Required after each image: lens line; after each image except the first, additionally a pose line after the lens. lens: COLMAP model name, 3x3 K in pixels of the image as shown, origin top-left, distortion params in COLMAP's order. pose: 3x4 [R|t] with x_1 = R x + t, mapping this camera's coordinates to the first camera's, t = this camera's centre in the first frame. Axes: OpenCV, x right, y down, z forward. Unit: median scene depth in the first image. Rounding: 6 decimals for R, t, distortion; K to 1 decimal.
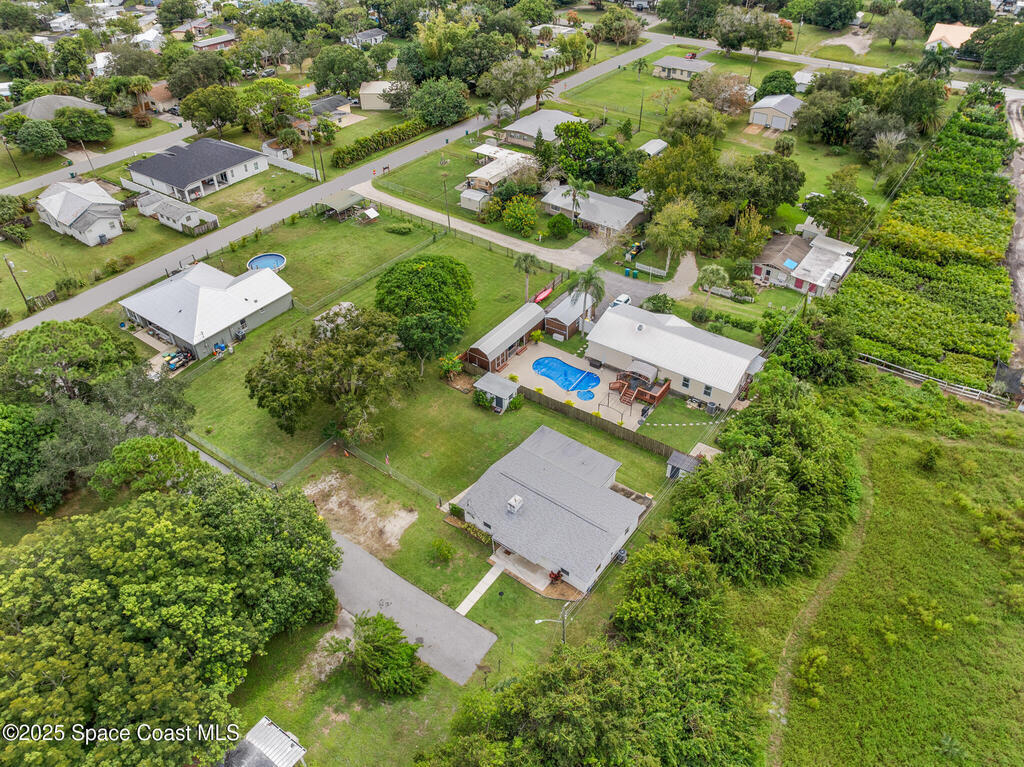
lens RADIAL K [[721.6, 0, 516.1], [0, 721.6, 378.1], [0, 0, 1]] dist [-0.048198, 0.020140]
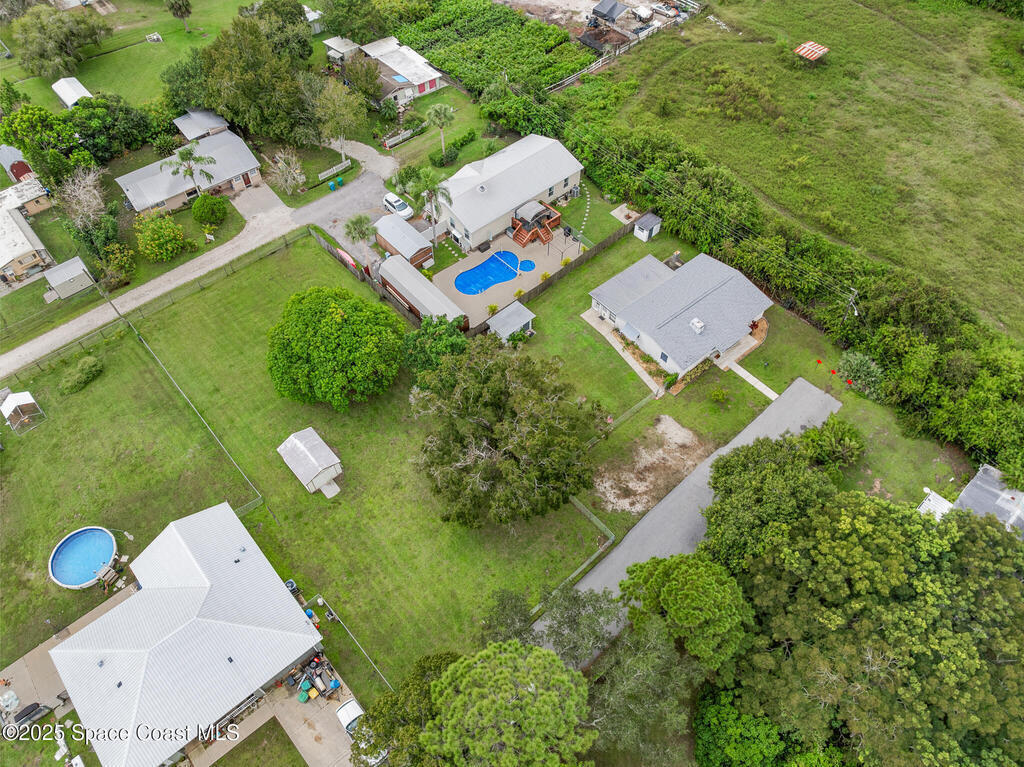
lens RADIAL K [[721.6, 0, 513.6], [0, 721.6, 374.2], [0, 0, 1]] dist [-0.048198, 0.020140]
pose [[0.231274, -0.770871, 0.593524, -0.584297], [0.602650, 0.592438, 0.534630, -0.408752], [-0.763757, 0.234041, 0.601581, 0.410318]]
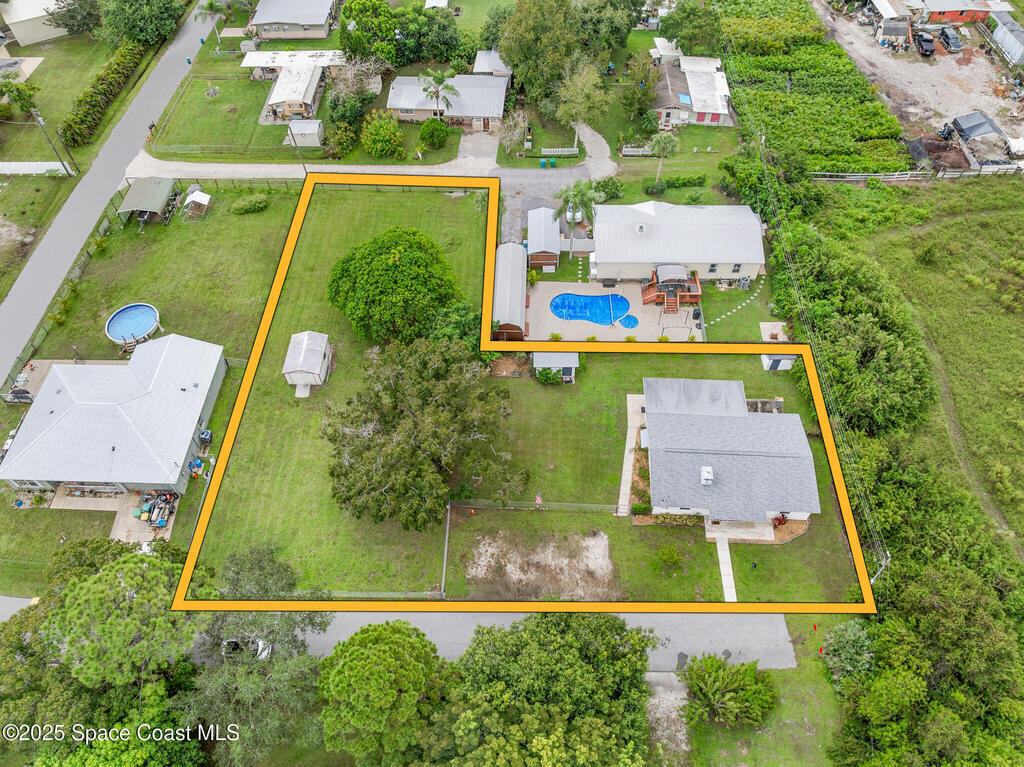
lens RADIAL K [[721.6, 0, 517.1], [0, 721.6, 375.6], [0, 0, 1]] dist [-0.048198, 0.020140]
pose [[0.828977, -0.445380, 0.338280, -0.344904], [0.349570, 0.884757, 0.308229, -0.235365], [-0.436574, -0.137262, 0.889135, 0.209602]]
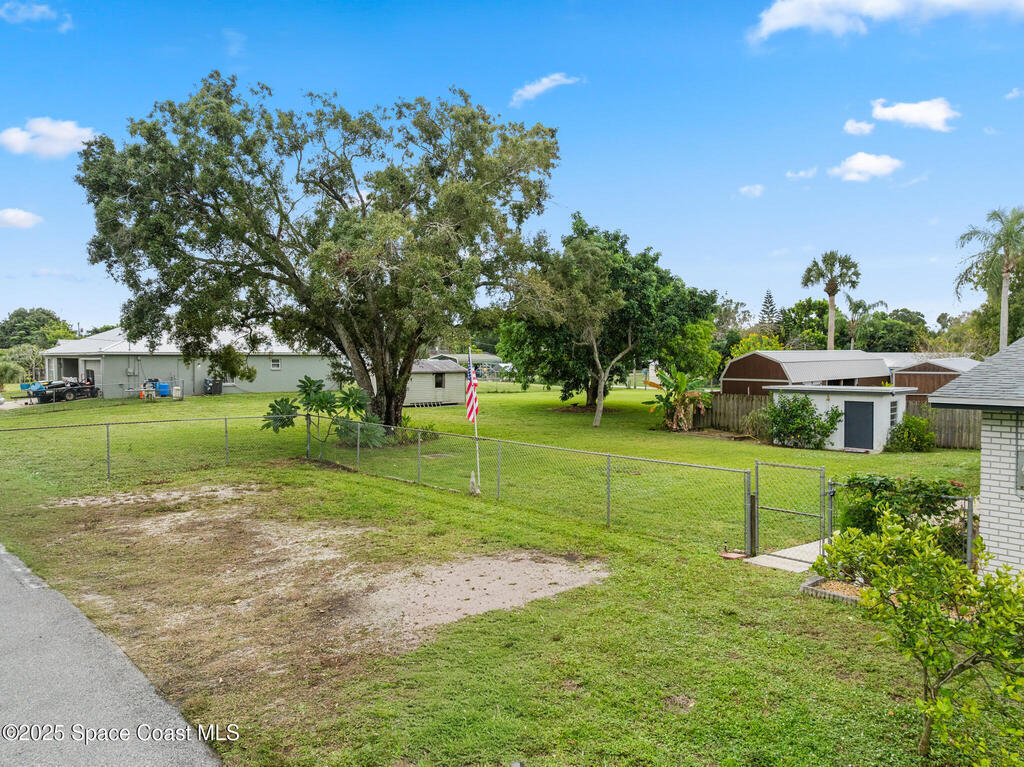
lens RADIAL K [[721.6, 0, 513.0], [0, 721.6, 378.8], [0, 0, 1]] dist [-0.048198, 0.020140]
pose [[0.980957, 0.009681, -0.193985, -0.098443], [-0.123266, 0.802868, -0.583274, 0.191910], [0.150098, 0.596079, 0.788772, 0.661255]]
